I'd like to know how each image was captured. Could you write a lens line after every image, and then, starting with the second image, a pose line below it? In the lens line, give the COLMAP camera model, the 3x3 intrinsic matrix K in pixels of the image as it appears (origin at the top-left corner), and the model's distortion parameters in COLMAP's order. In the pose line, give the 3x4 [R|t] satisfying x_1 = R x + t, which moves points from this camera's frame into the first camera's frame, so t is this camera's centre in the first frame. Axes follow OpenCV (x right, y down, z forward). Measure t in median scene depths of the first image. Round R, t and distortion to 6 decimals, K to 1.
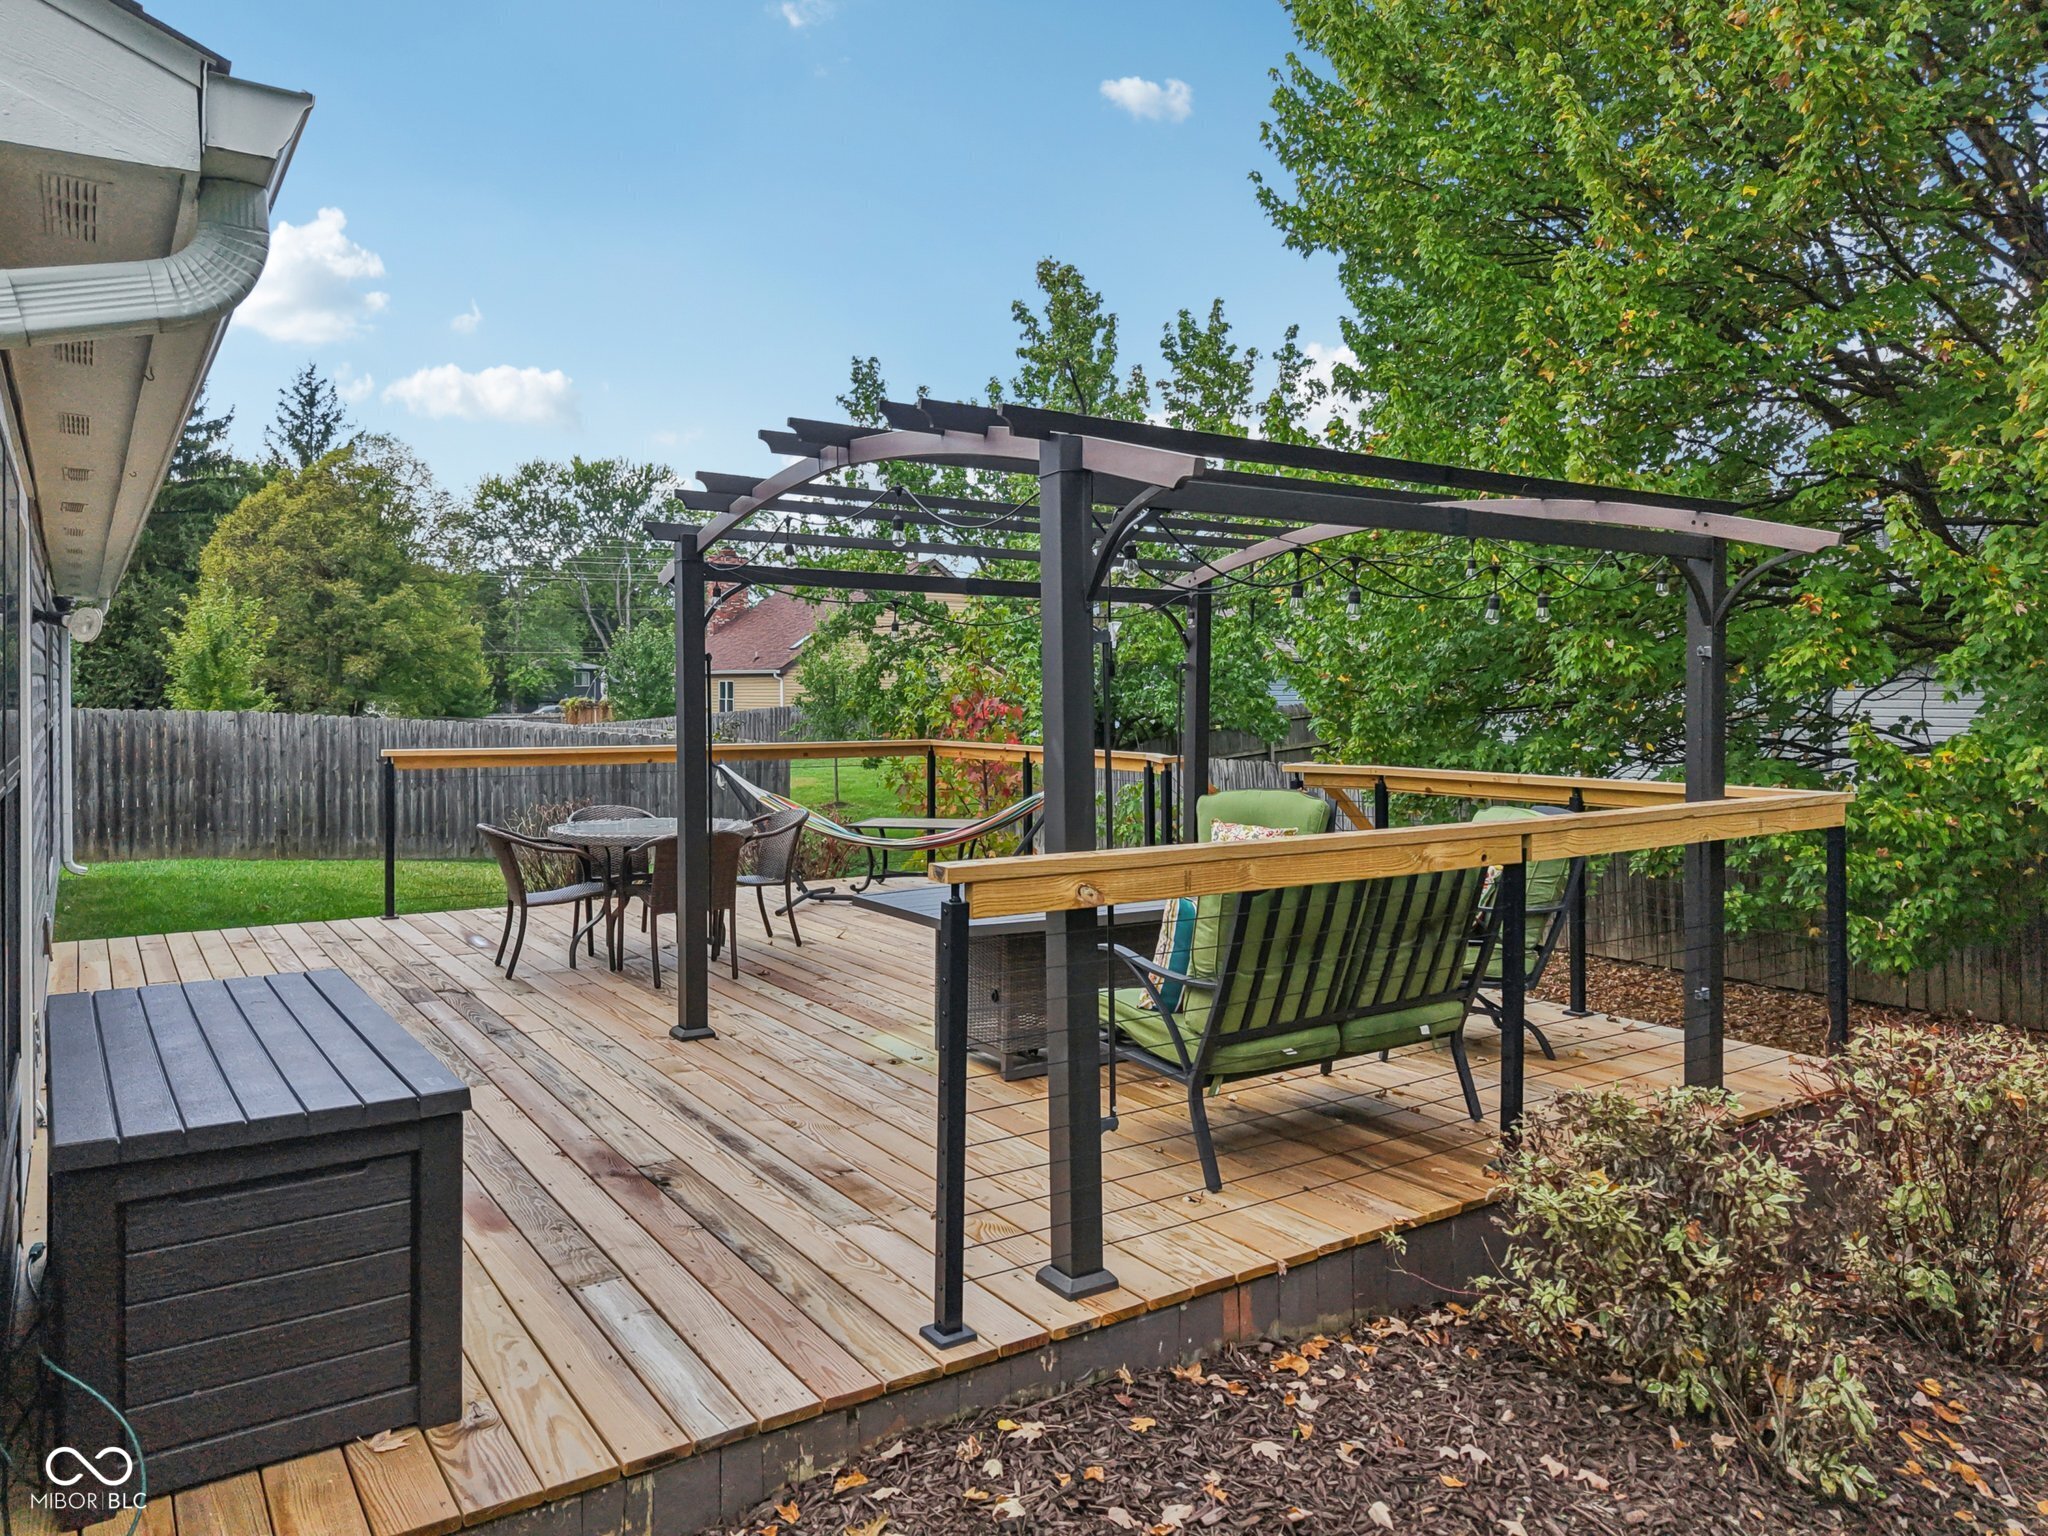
lens RADIAL K [[1402.3, 0, 1015.5], [0, 1402.3, 746.7], [0, 0, 1]] dist [0.030794, -0.034648]
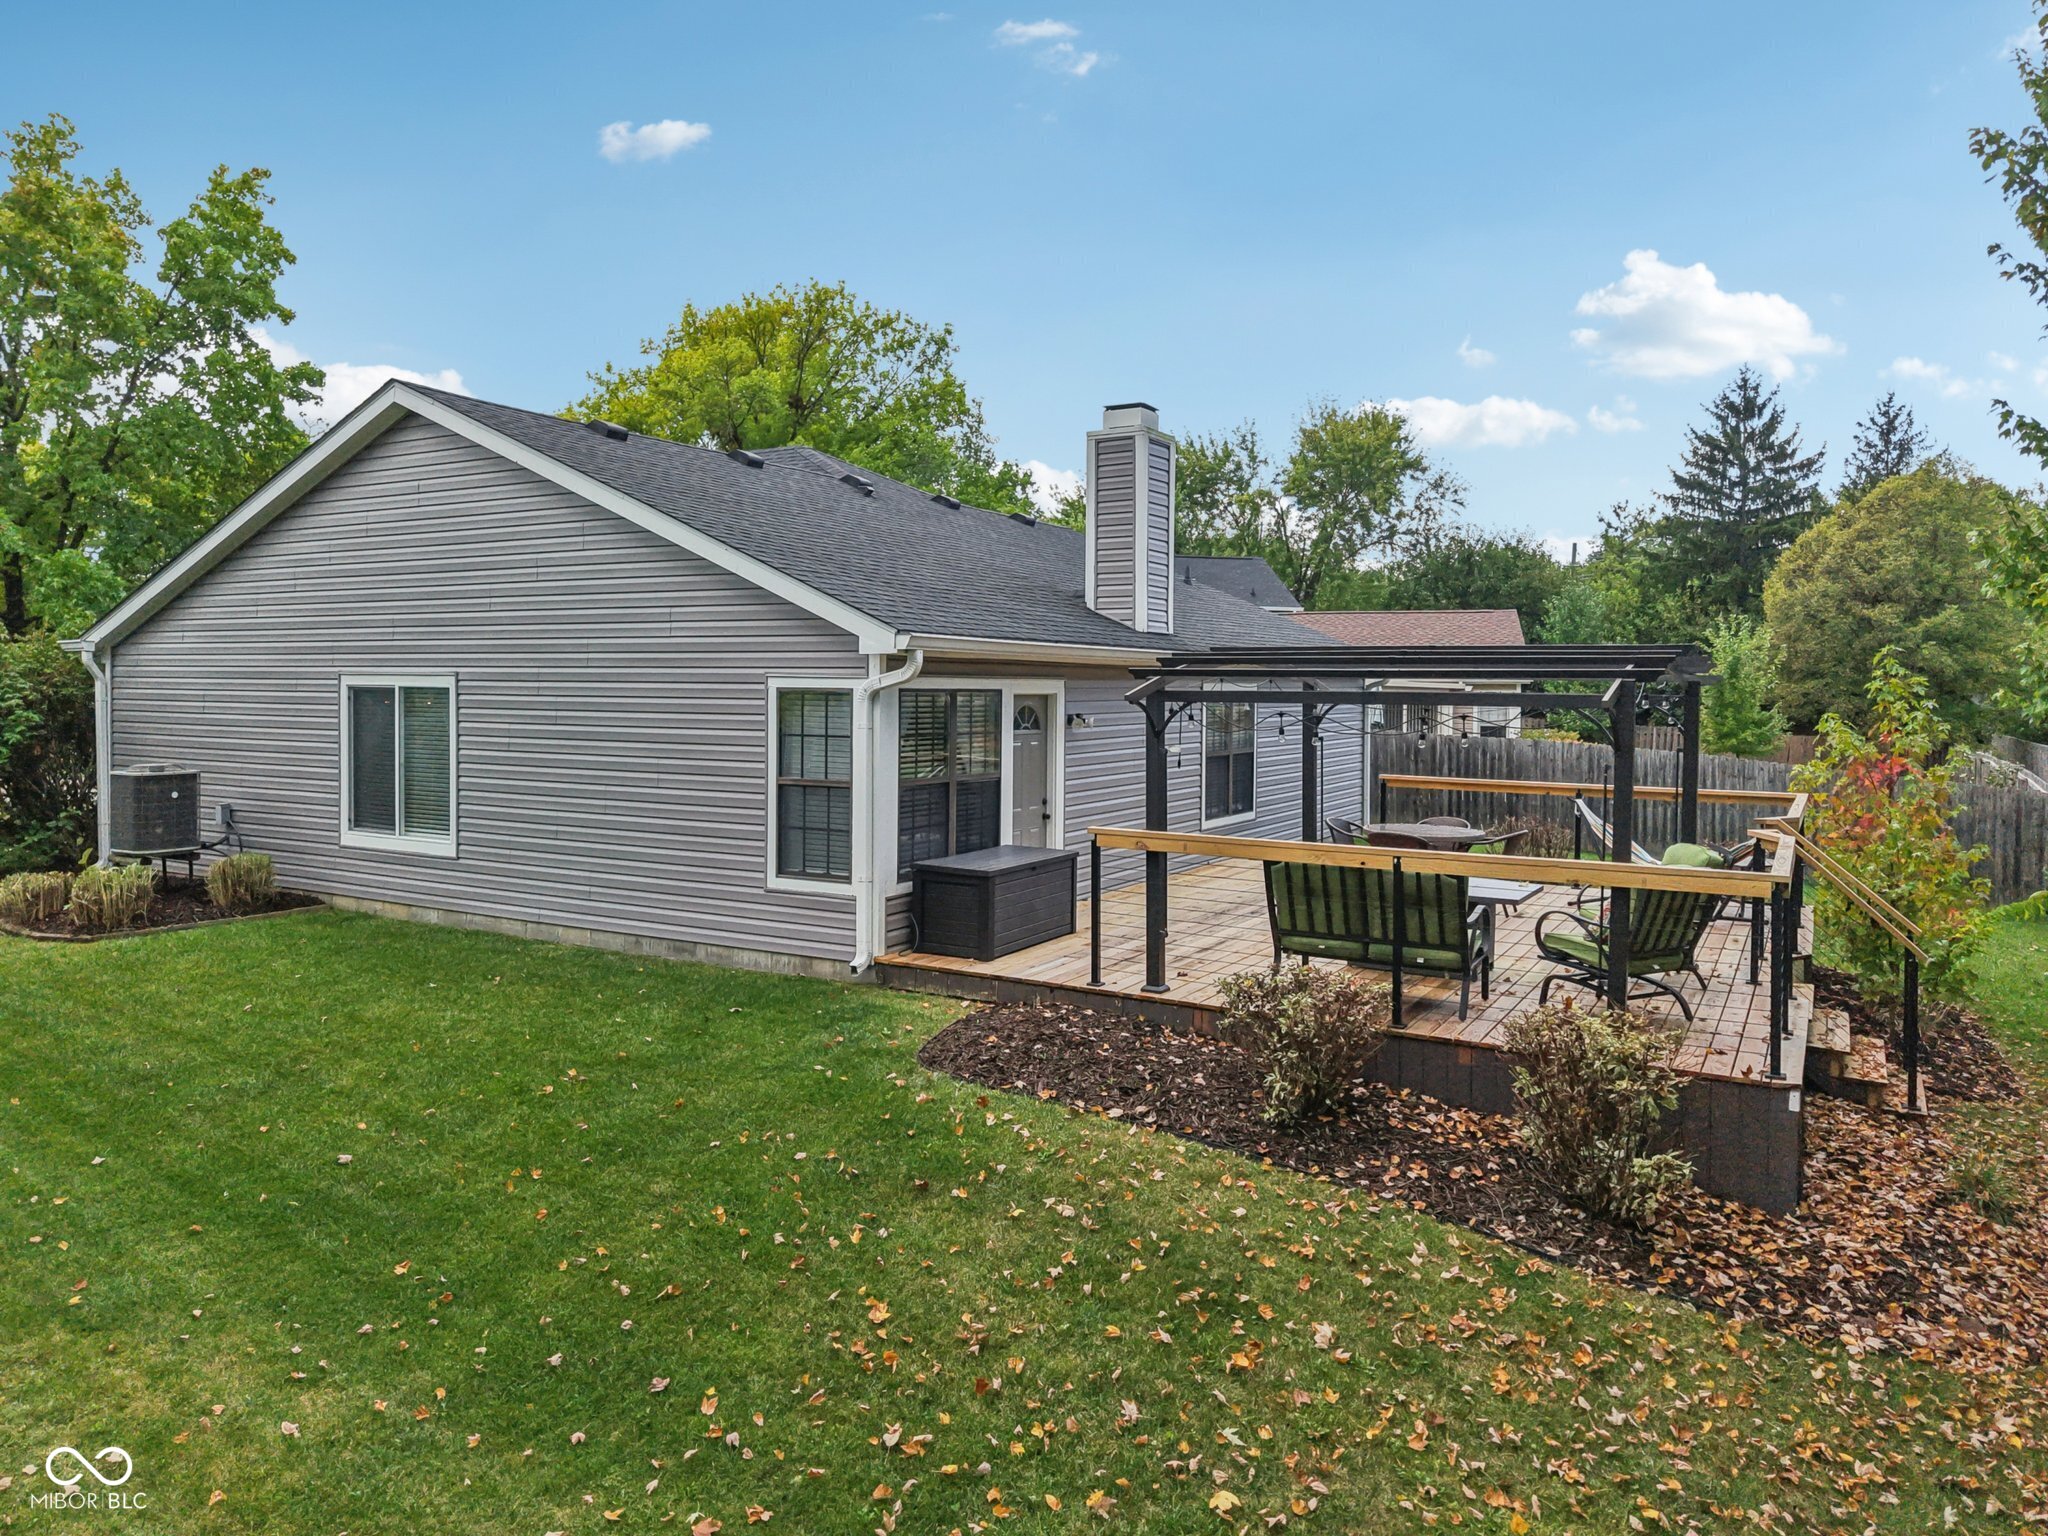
lens RADIAL K [[1402.3, 0, 985.1], [0, 1402.3, 755.9], [0, 0, 1]] dist [0.030794, -0.034648]
pose [[0.426986, 0.044410, -0.903167, 0.158698], [-0.042860, 0.998665, 0.028843, -0.008538], [0.903242, 0.026394, 0.428319, -0.027660]]
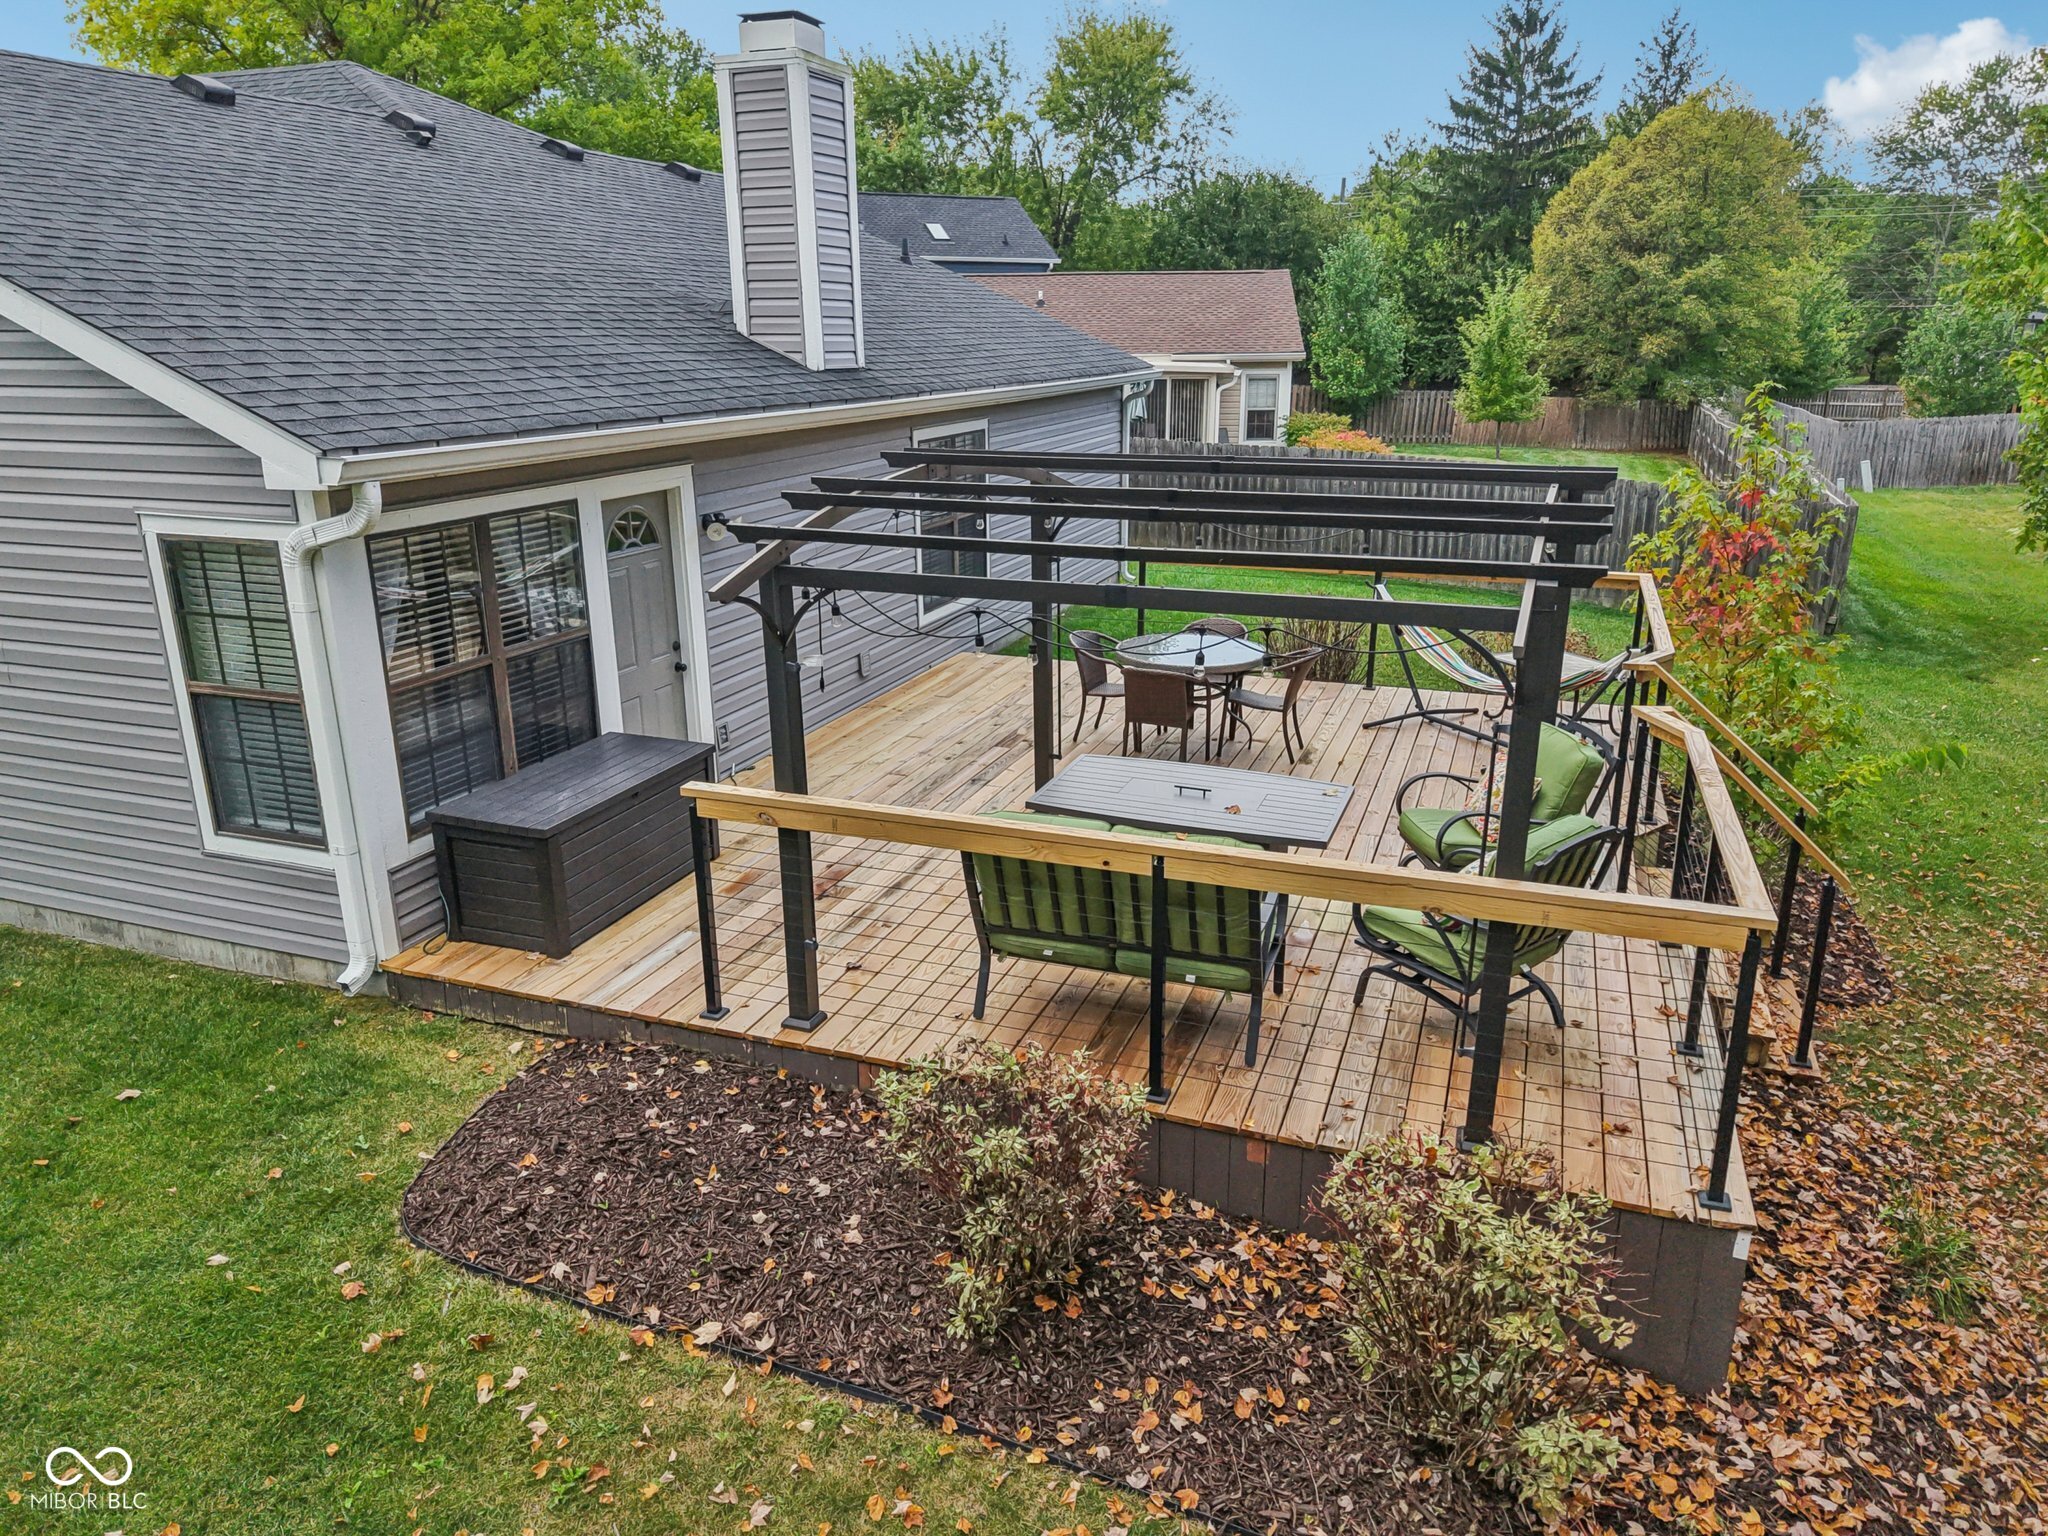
lens RADIAL K [[1402.3, 0, 1012.0], [0, 1402.3, 794.3], [0, 0, 1]] dist [0.030794, -0.034648]
pose [[0.585665, 0.246735, -0.772087, 0.103360], [-0.023699, 0.957349, 0.287961, -0.027038], [0.810207, -0.150351, 0.566533, 0.020369]]
